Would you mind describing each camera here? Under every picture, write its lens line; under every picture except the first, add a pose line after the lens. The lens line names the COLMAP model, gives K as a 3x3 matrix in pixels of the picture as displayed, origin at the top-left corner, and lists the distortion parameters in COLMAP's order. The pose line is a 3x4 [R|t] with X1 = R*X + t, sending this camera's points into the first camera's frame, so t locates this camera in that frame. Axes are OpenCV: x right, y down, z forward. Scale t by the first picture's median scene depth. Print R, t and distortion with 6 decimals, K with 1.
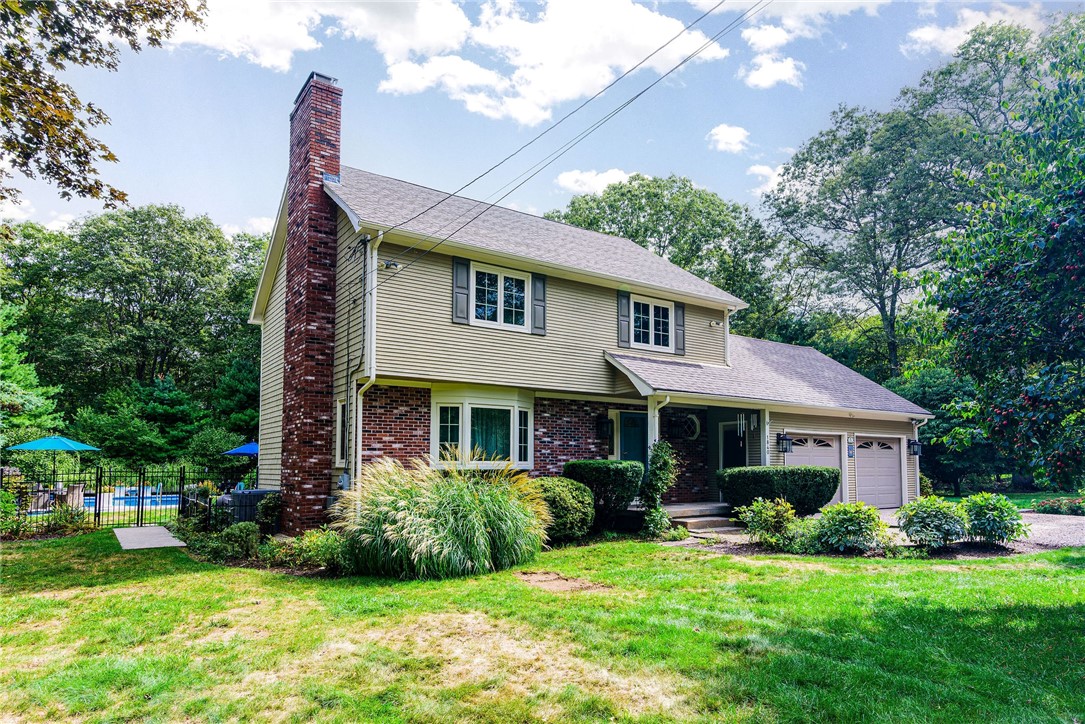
lens RADIAL K [[664.9, 0, 543.9], [0, 664.9, 418.3], [0, 0, 1]] dist [0.006020, 0.001988]
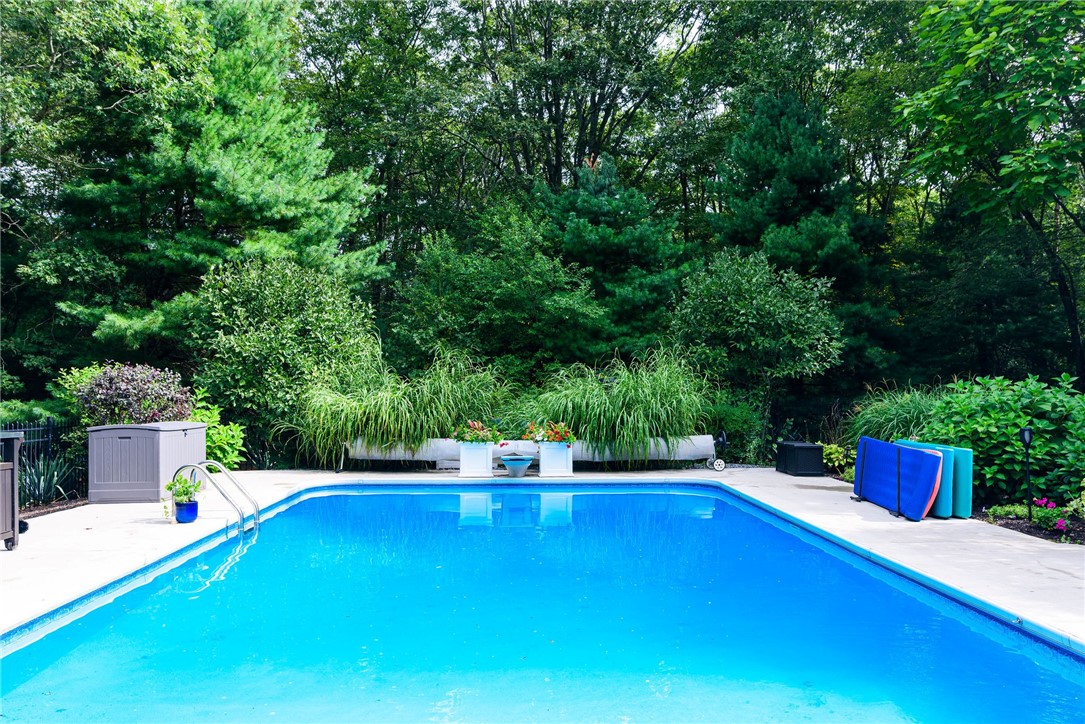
lens RADIAL K [[874.0, 0, 577.5], [0, 874.0, 341.9], [0, 0, 1]] dist [-0.000981, -0.003954]
pose [[0.859008, -0.020900, -0.511535, -0.328079], [0.030277, 0.999491, 0.010006, 0.046509], [0.511065, -0.024083, 0.859204, 0.563650]]
